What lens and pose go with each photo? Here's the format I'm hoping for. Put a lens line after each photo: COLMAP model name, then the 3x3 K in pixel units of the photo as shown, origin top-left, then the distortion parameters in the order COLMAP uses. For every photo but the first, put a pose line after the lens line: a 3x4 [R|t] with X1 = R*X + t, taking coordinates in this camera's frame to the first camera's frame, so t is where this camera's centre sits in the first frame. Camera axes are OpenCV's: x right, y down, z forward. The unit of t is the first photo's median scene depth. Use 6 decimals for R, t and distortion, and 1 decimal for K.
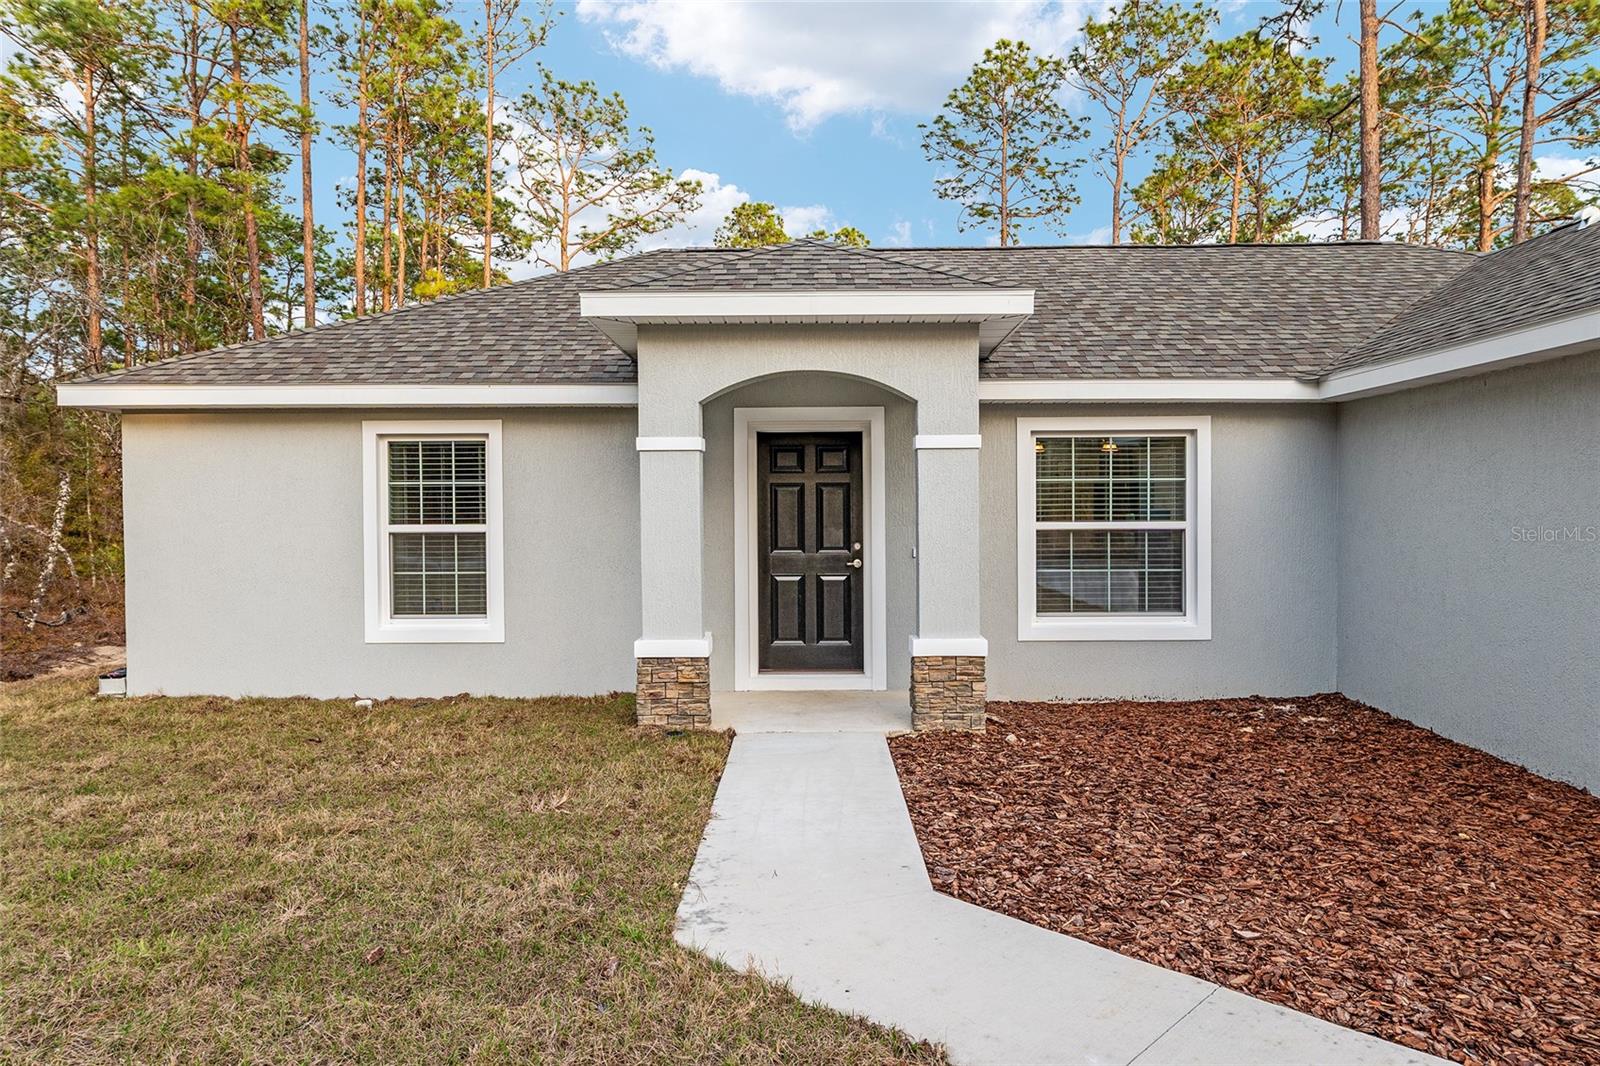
lens RADIAL K [[1058.4, 0, 800.9], [0, 1058.4, 524.0], [0, 0, 1]] dist [0.008510, 0.007961]
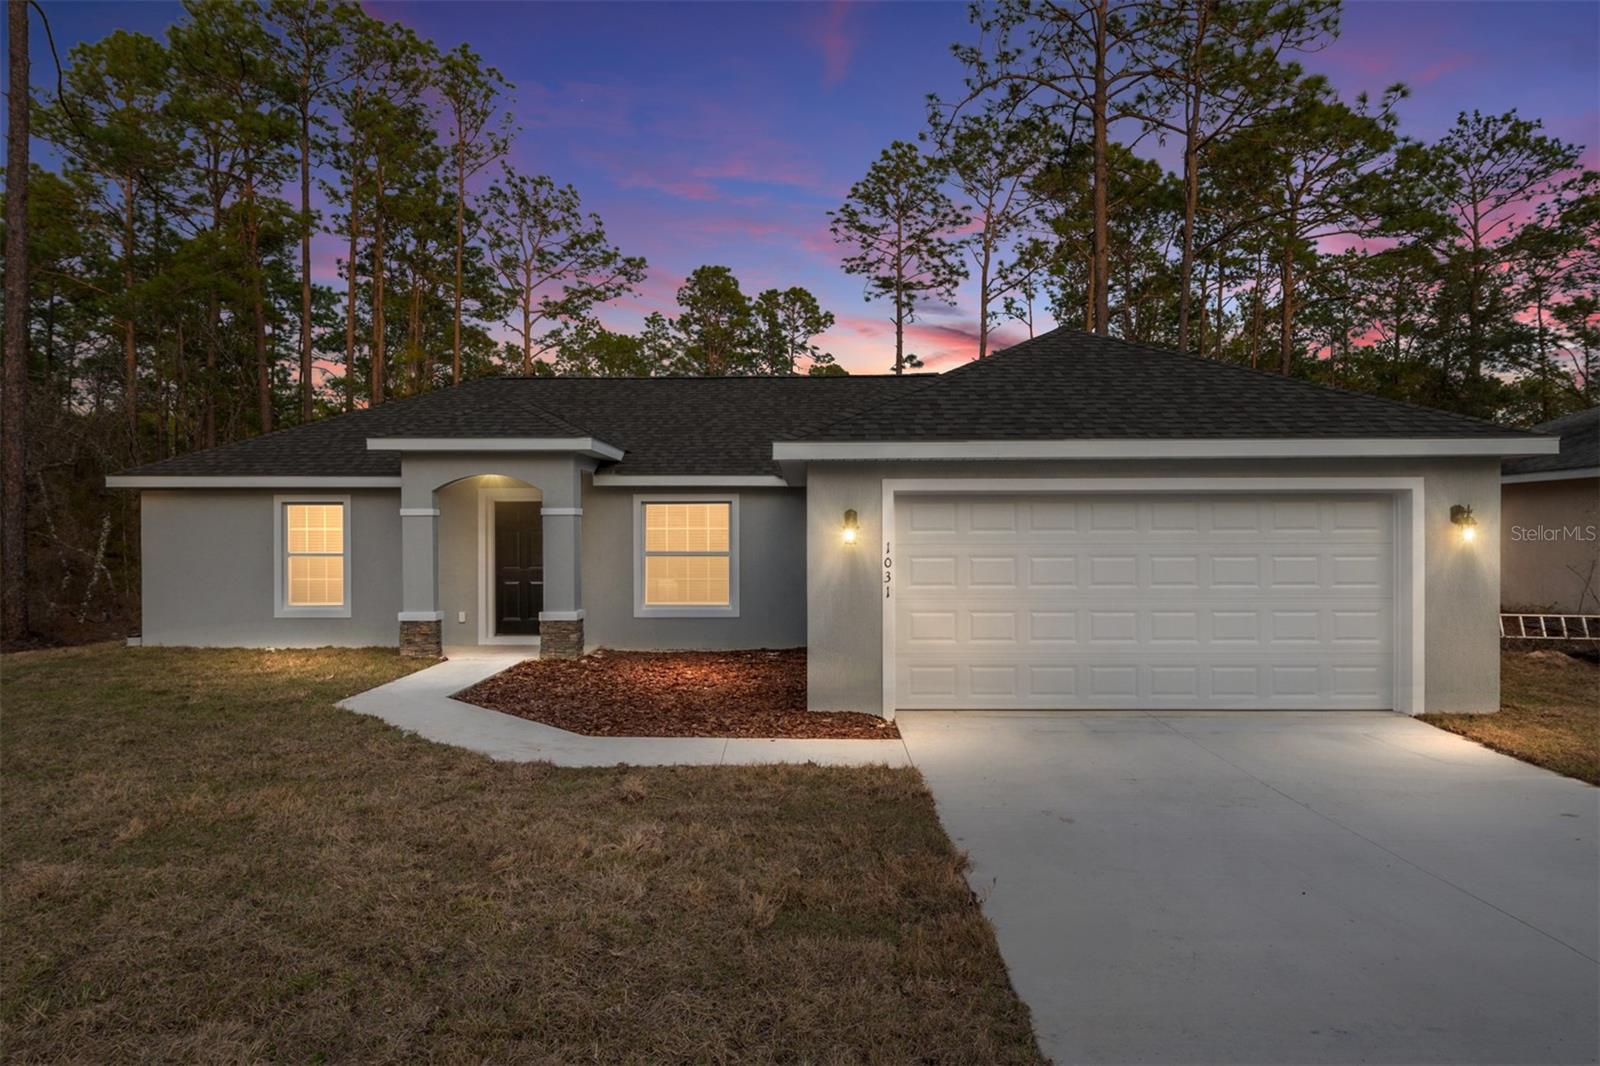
lens RADIAL K [[1017.5, 0, 799.9], [0, 1017.5, 542.9], [0, 0, 1]] dist [0.008041, -0.001412]
pose [[0.999975, 0.004268, -0.005580, 0.089103], [-0.004300, 0.999974, -0.005756, -0.001626], [0.005555, 0.005780, 0.999968, -0.131815]]
